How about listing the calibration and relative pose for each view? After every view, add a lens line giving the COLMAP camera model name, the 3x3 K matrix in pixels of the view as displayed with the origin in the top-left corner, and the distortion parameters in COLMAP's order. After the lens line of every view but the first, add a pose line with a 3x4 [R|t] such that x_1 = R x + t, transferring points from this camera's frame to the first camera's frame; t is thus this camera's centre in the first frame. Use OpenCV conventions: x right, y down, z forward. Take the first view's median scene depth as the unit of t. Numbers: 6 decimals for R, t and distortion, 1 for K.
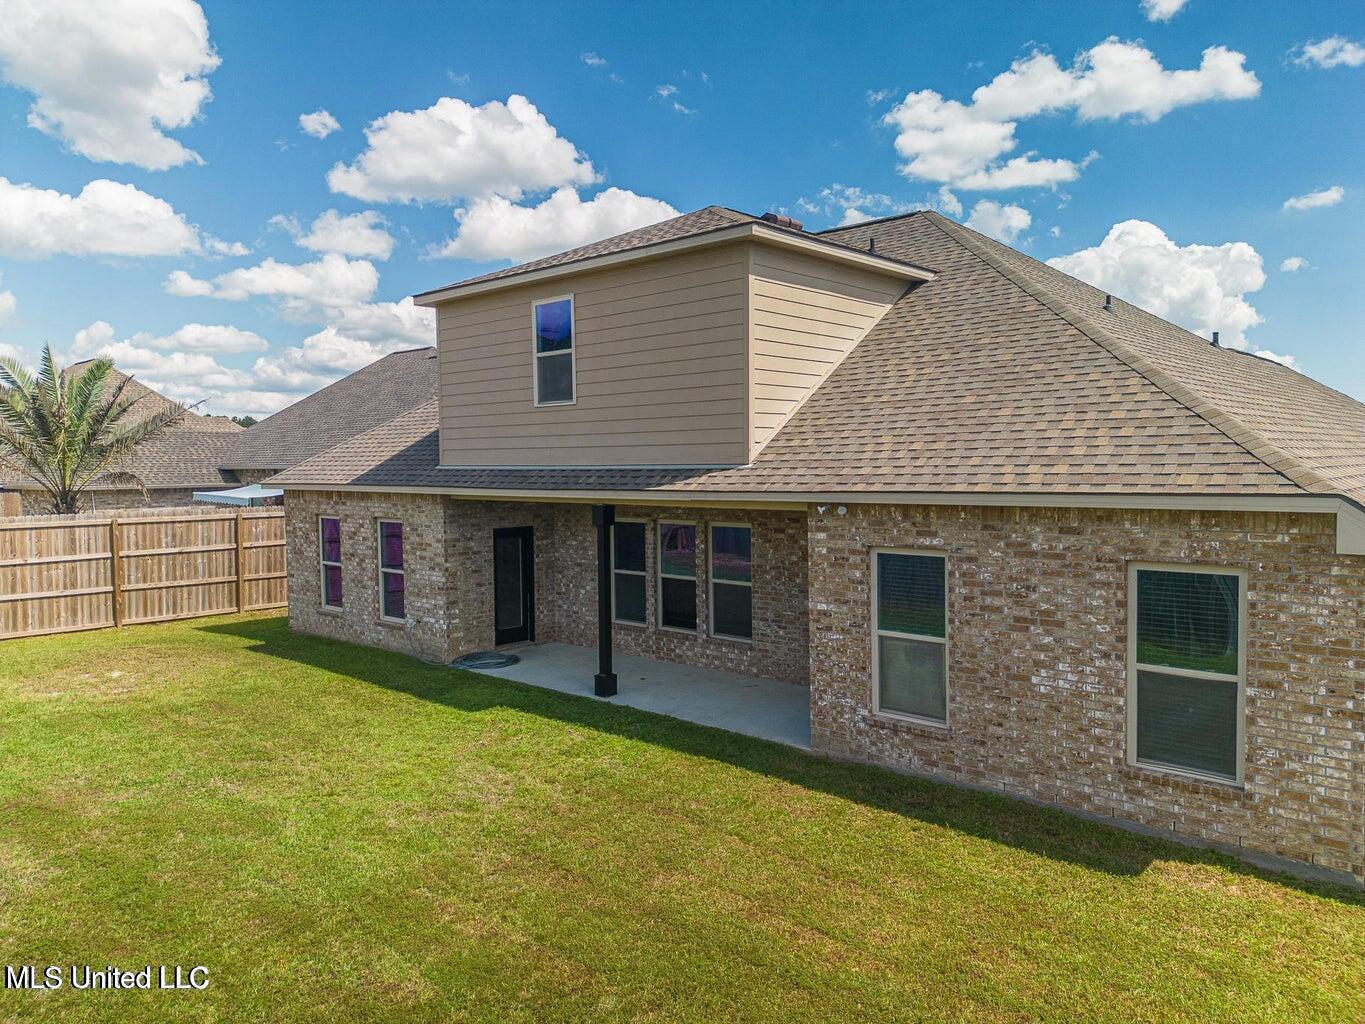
lens RADIAL K [[940.7, 0, 682.5], [0, 940.7, 512.0], [0, 0, 1]] dist [0.099842, -0.152296]
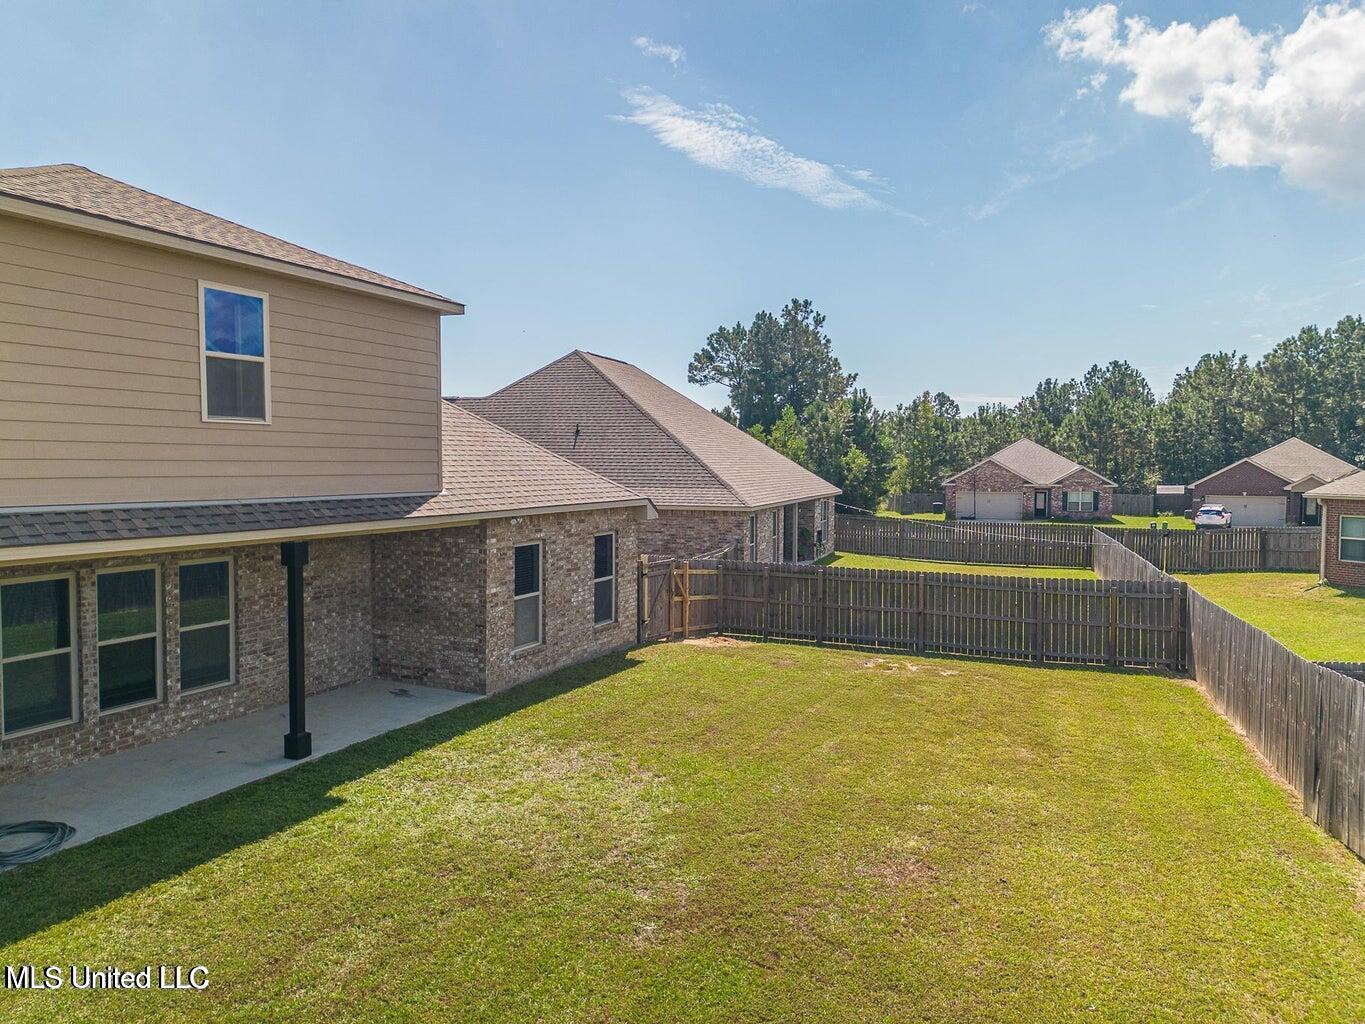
lens RADIAL K [[940.7, 0, 682.5], [0, 940.7, 512.0], [0, 0, 1]] dist [0.099842, -0.152296]
pose [[-0.291050, -0.038830, 0.955919, -1.254326], [0.050002, 0.997193, 0.055731, -0.080539], [-0.955400, 0.064018, -0.288292, 1.096006]]
